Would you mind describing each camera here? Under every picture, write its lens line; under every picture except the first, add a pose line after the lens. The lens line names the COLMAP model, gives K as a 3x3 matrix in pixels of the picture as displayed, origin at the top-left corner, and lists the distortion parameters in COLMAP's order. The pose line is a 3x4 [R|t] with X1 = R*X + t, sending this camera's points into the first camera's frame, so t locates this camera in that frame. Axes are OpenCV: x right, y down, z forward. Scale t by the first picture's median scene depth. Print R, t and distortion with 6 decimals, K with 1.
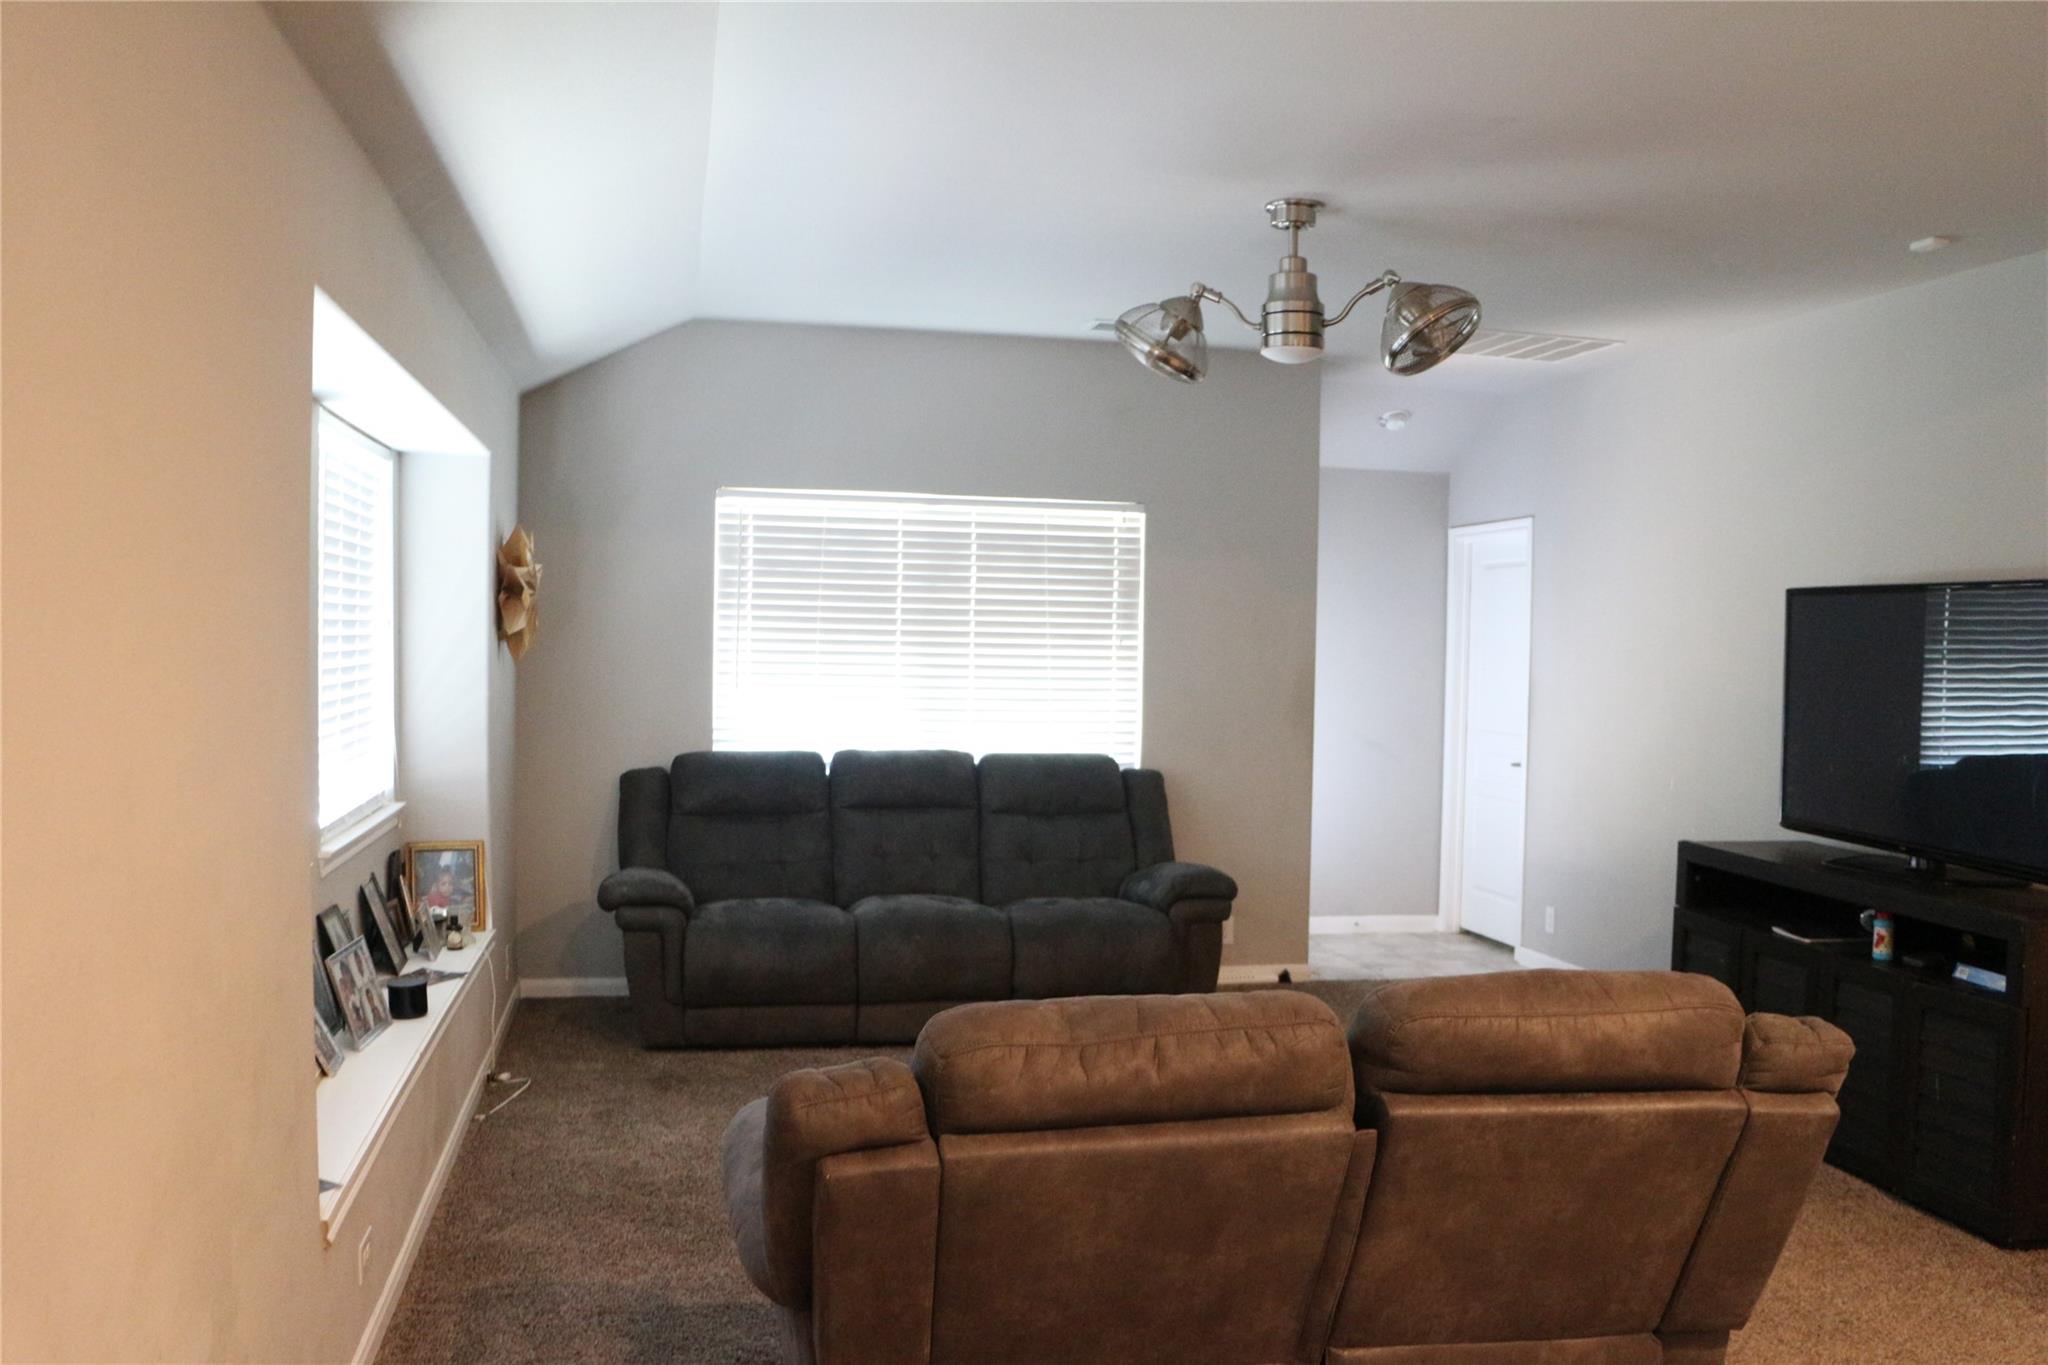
lens RADIAL K [[1796.4, 0, 1030.6], [0, 1796.4, 687.6], [0, 0, 1]] dist [-0.142357, 0.168769]
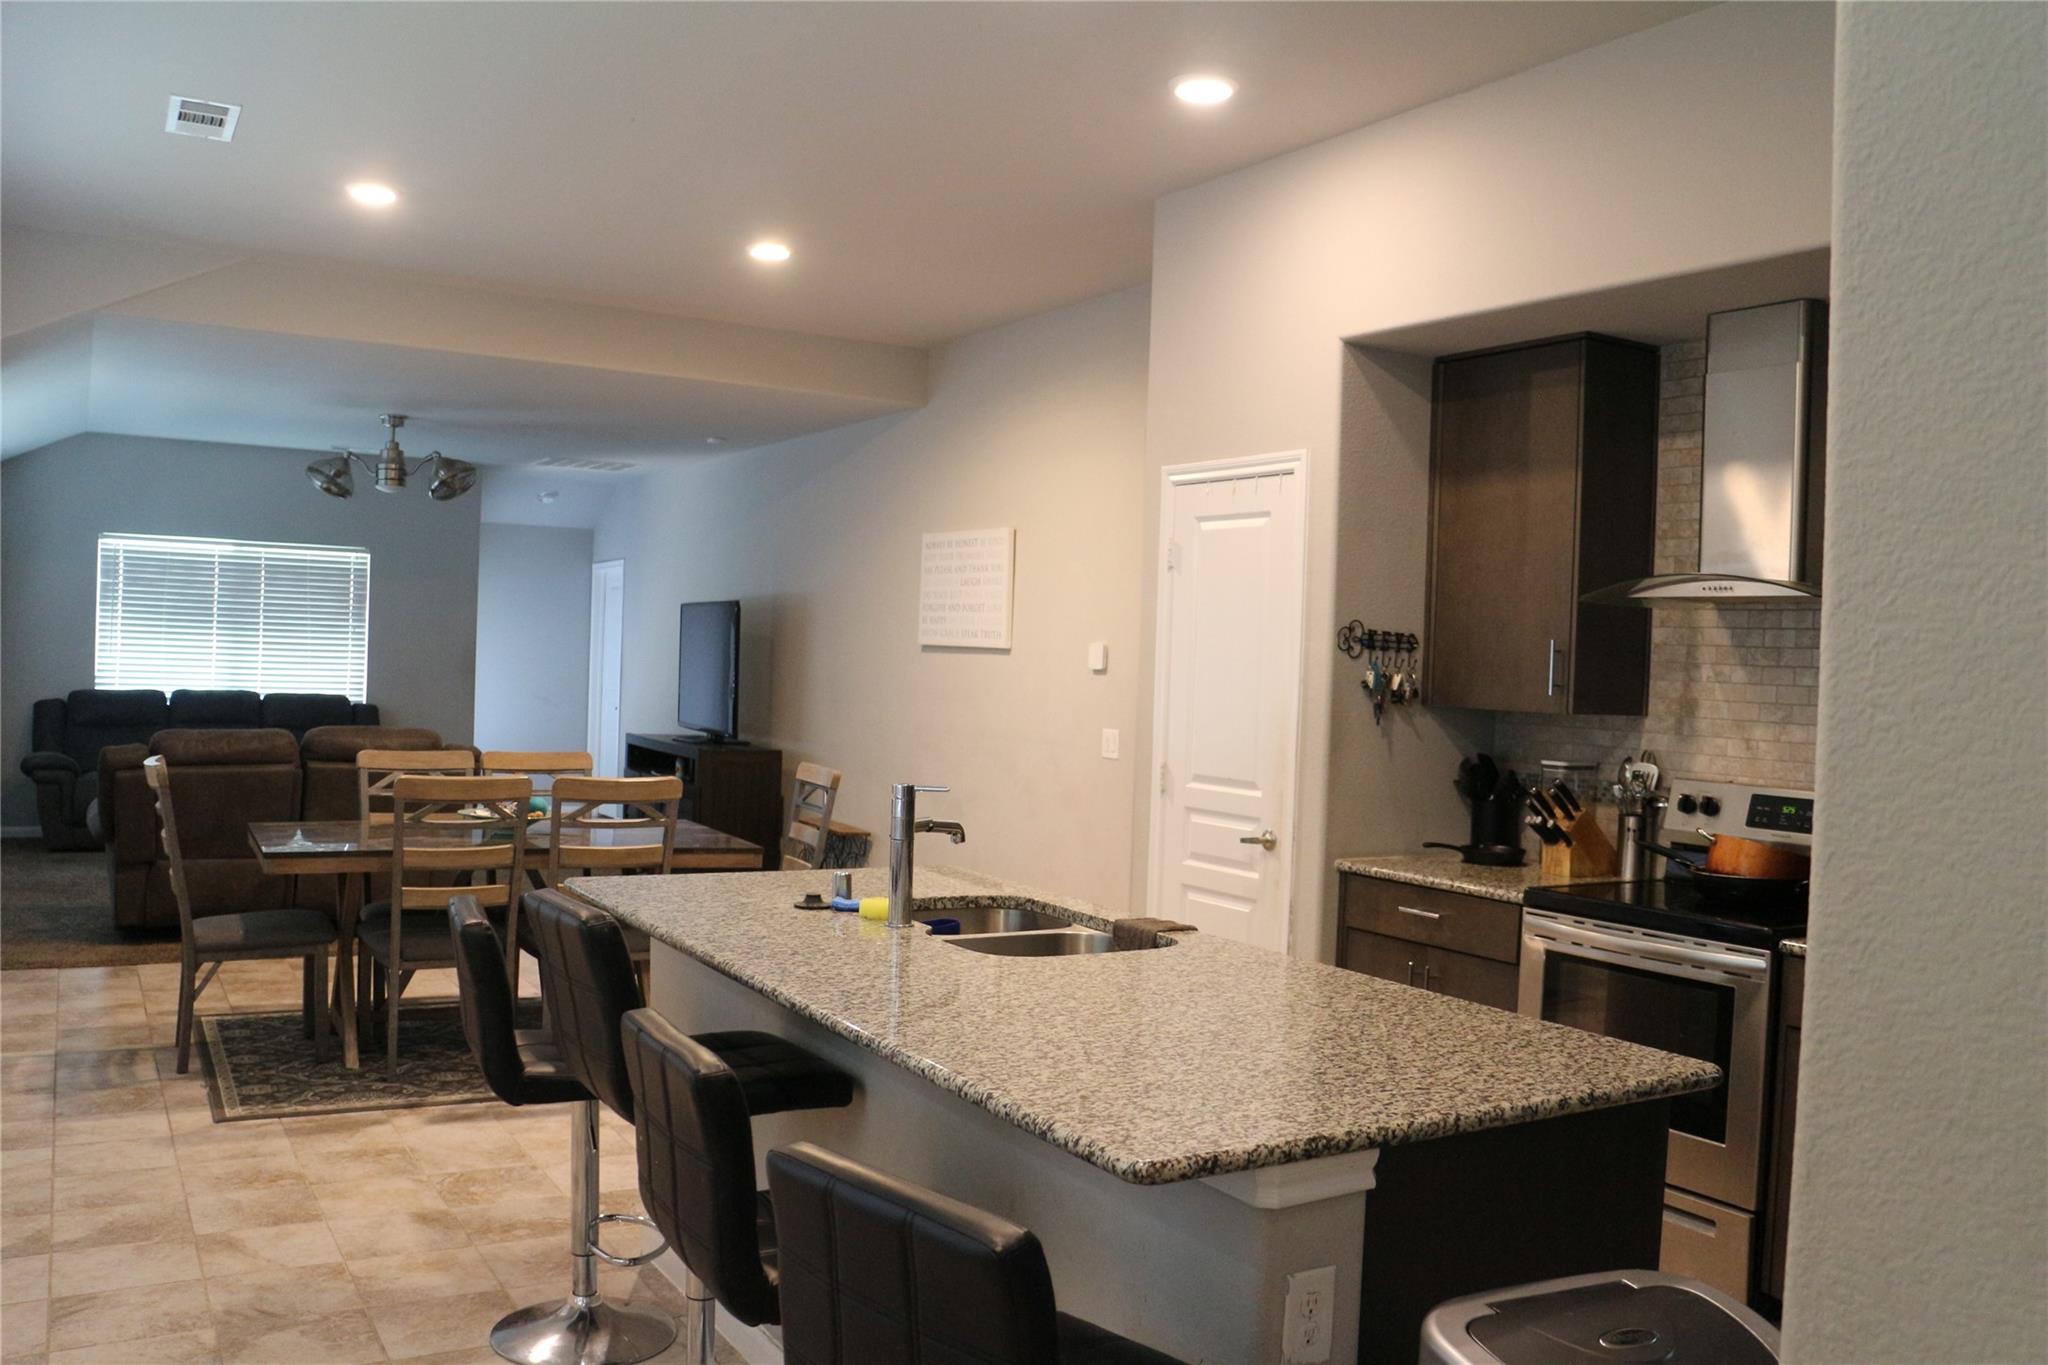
lens RADIAL K [[1796.4, 0, 1030.6], [0, 1796.4, 687.6], [0, 0, 1]] dist [-0.142357, 0.168769]
pose [[0.953842, 0.007182, 0.300223, 0.170385], [-0.005850, 0.999969, -0.005336, 0.037448], [-0.300252, 0.003334, 0.953854, -0.844234]]
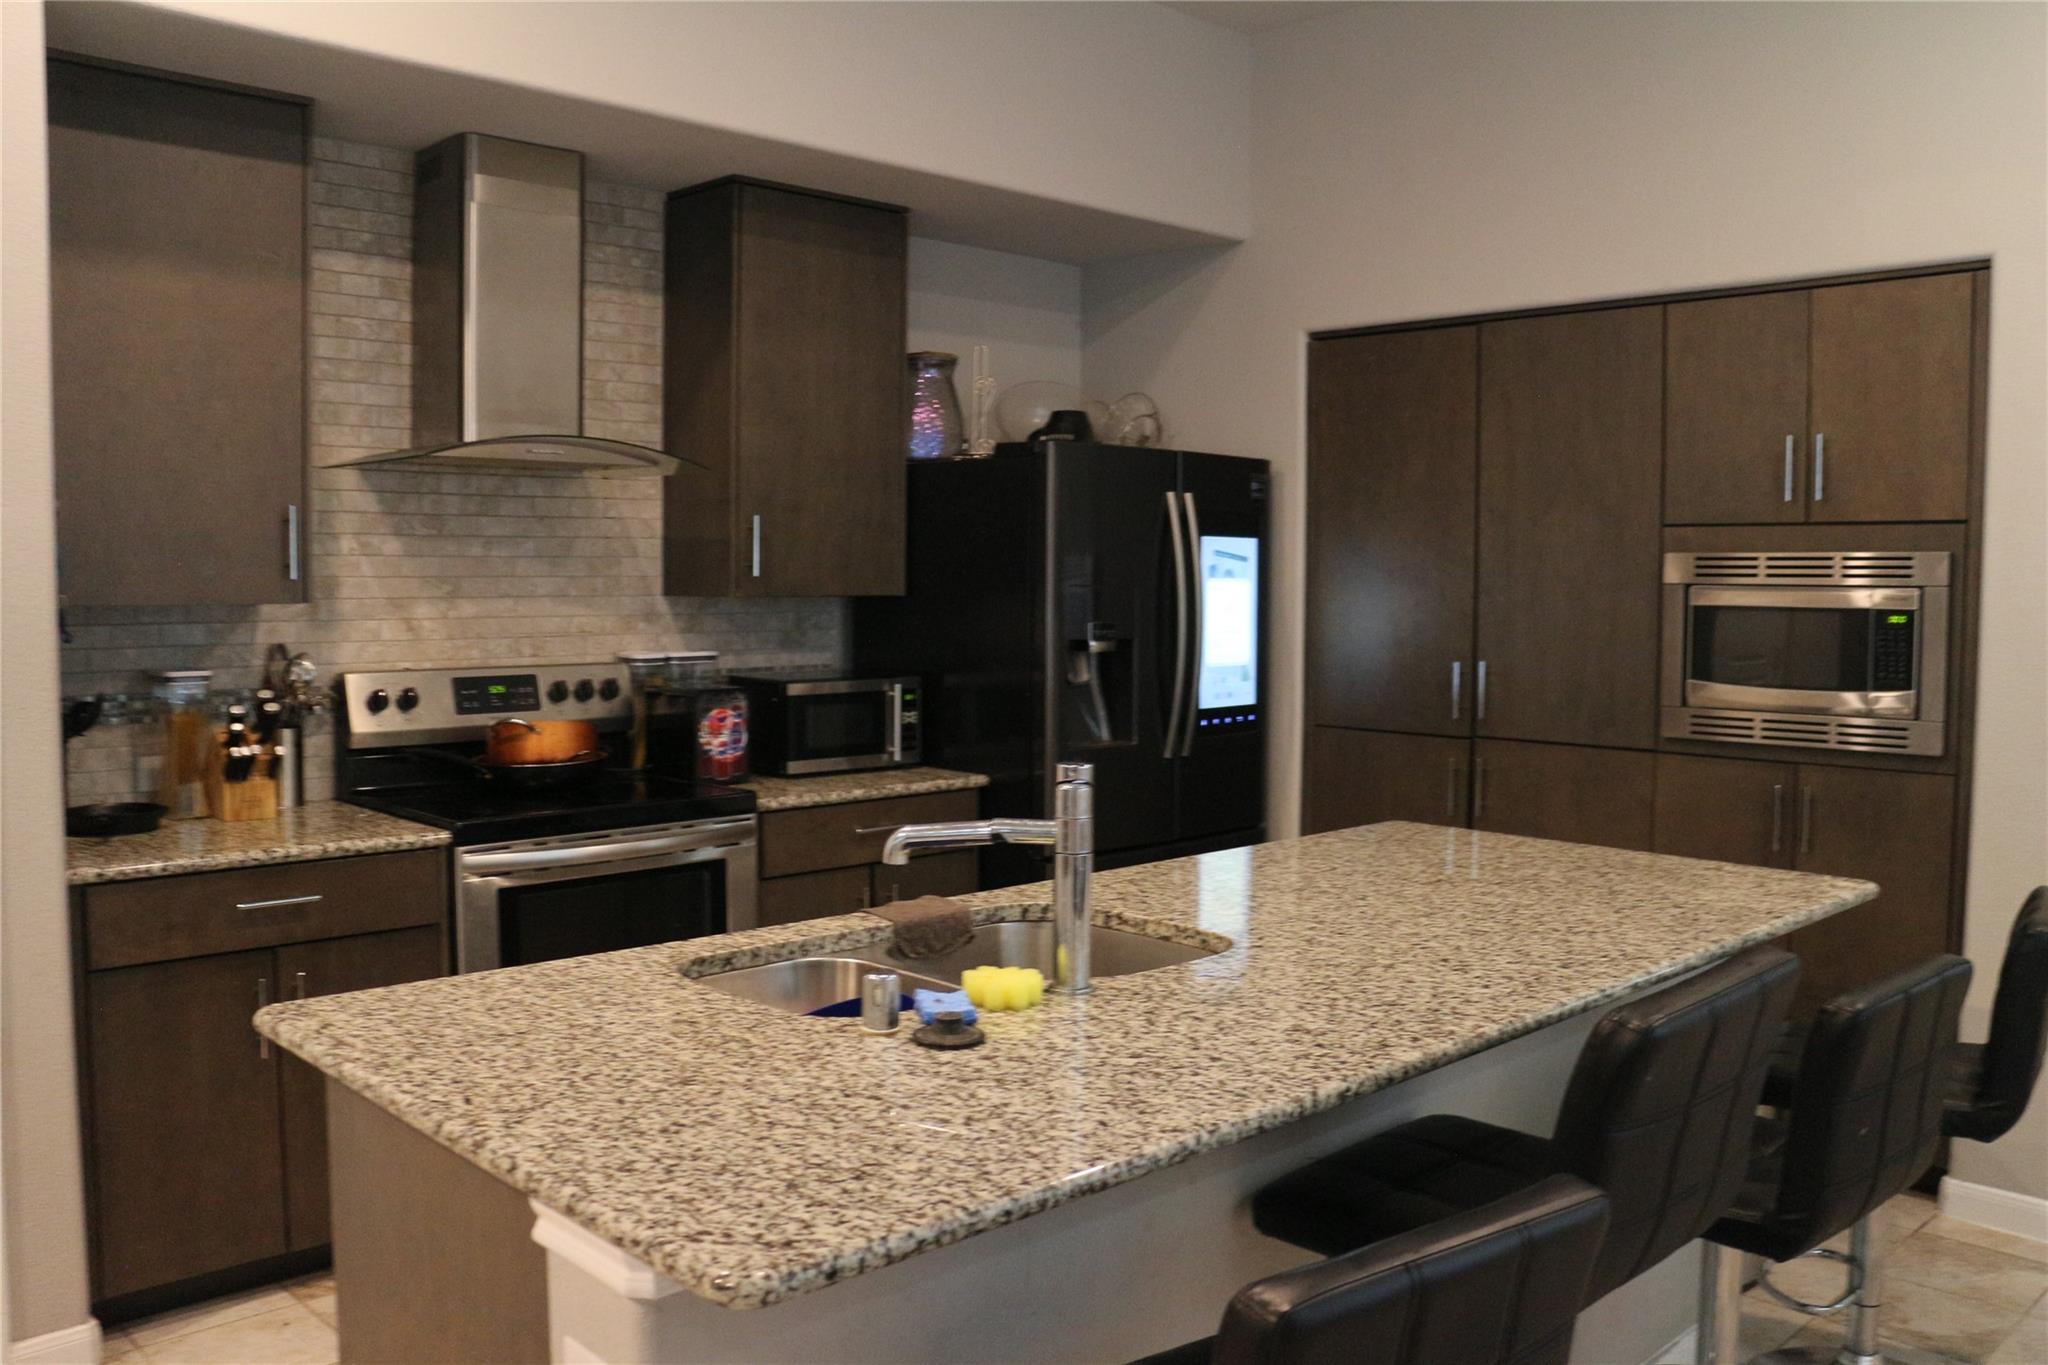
lens RADIAL K [[1796.4, 0, 1030.6], [0, 1796.4, 687.6], [0, 0, 1]] dist [-0.142357, 0.168769]
pose [[-0.528637, -0.087586, 0.844317, -0.253987], [0.004285, 0.994374, 0.105835, -0.031007], [-0.848837, 0.059566, -0.525288, 1.090429]]
